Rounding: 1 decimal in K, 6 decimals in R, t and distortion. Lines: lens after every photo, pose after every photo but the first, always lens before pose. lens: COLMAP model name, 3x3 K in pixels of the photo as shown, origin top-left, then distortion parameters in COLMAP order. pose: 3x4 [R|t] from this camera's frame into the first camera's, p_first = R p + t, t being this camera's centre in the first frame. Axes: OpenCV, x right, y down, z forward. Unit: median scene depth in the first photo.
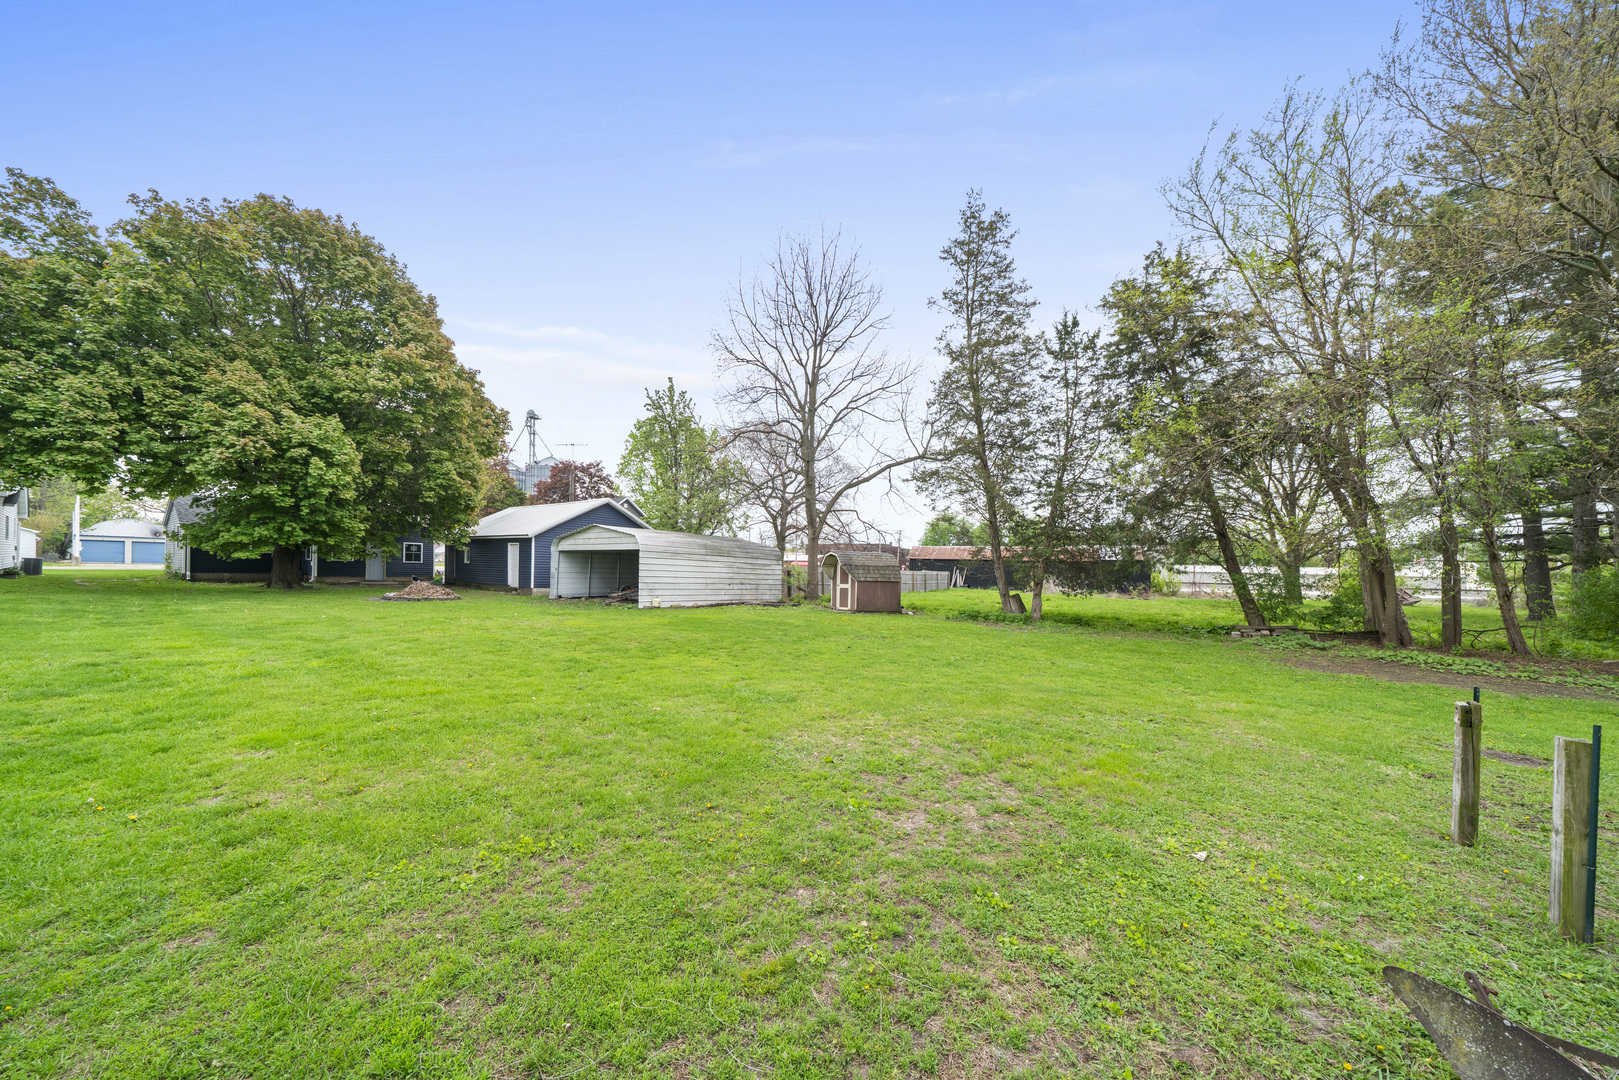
lens RADIAL K [[567.1, 0, 810.7], [0, 567.1, 573.2], [0, 0, 1]] dist [0.000741, 0.000098]
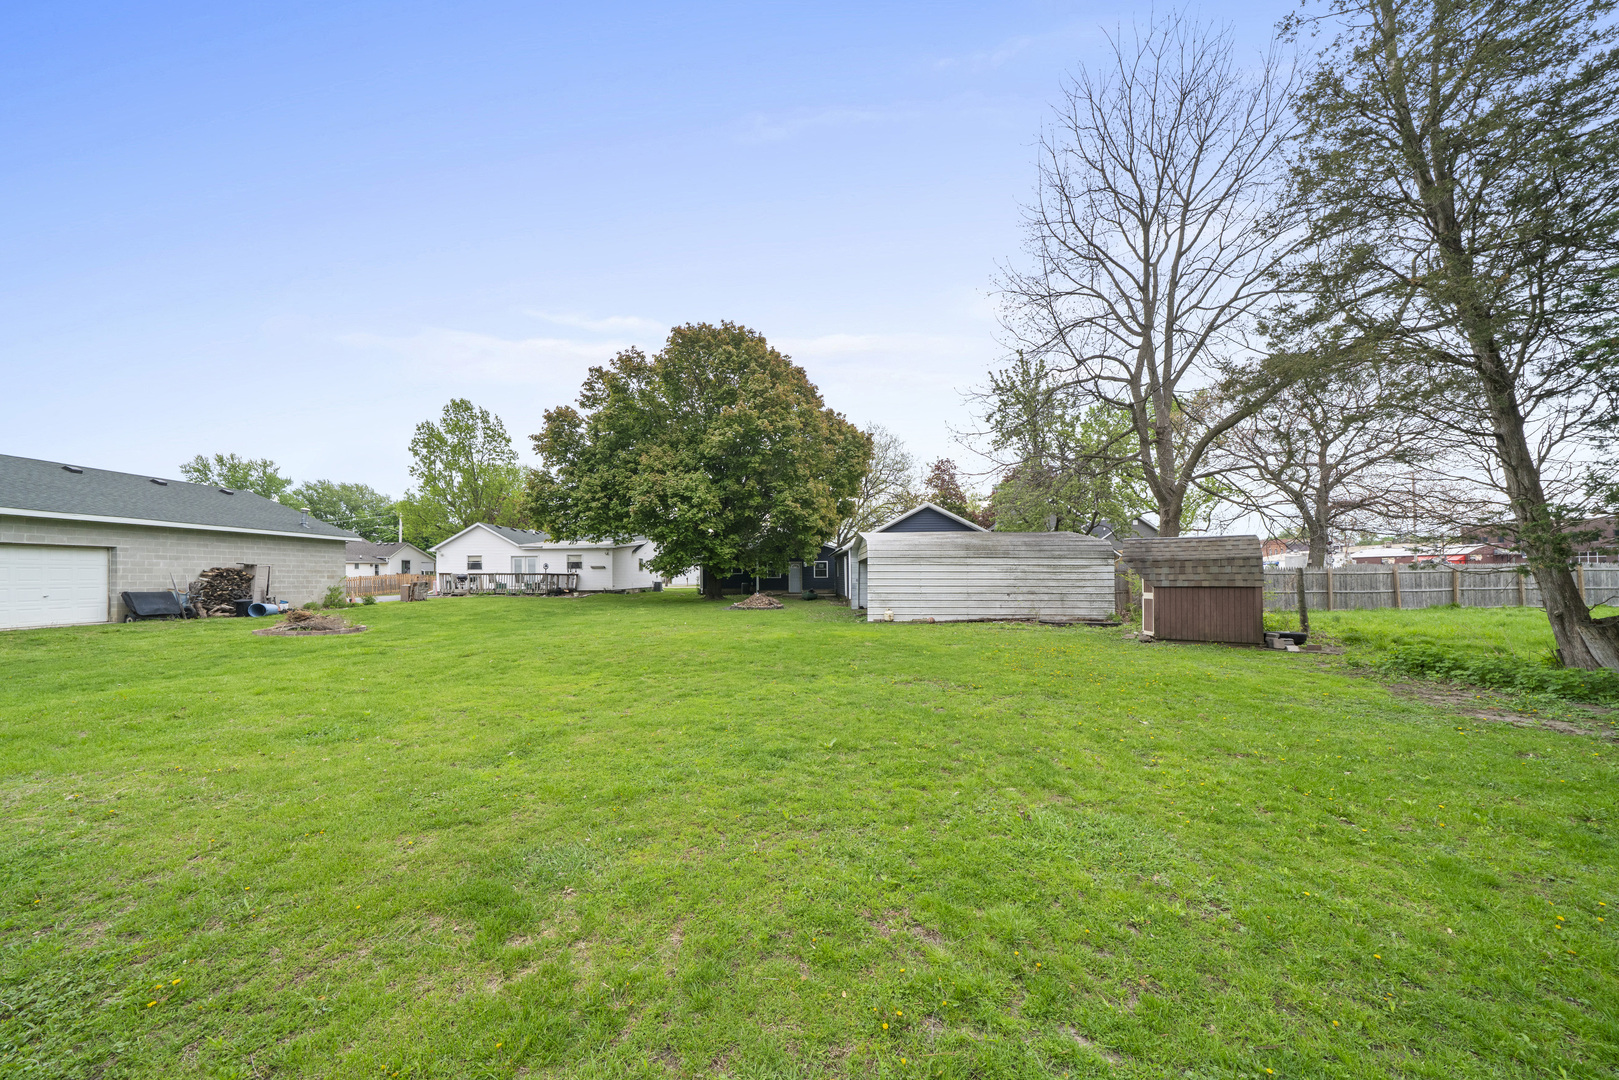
lens RADIAL K [[567.1, 0, 810.7], [0, 567.1, 573.2], [0, 0, 1]] dist [0.000741, 0.000098]
pose [[0.611340, -0.037221, -0.790492, 0.294850], [0.022364, 0.999307, -0.029757, 0.008358], [0.791052, 0.000513, 0.611749, 0.319033]]
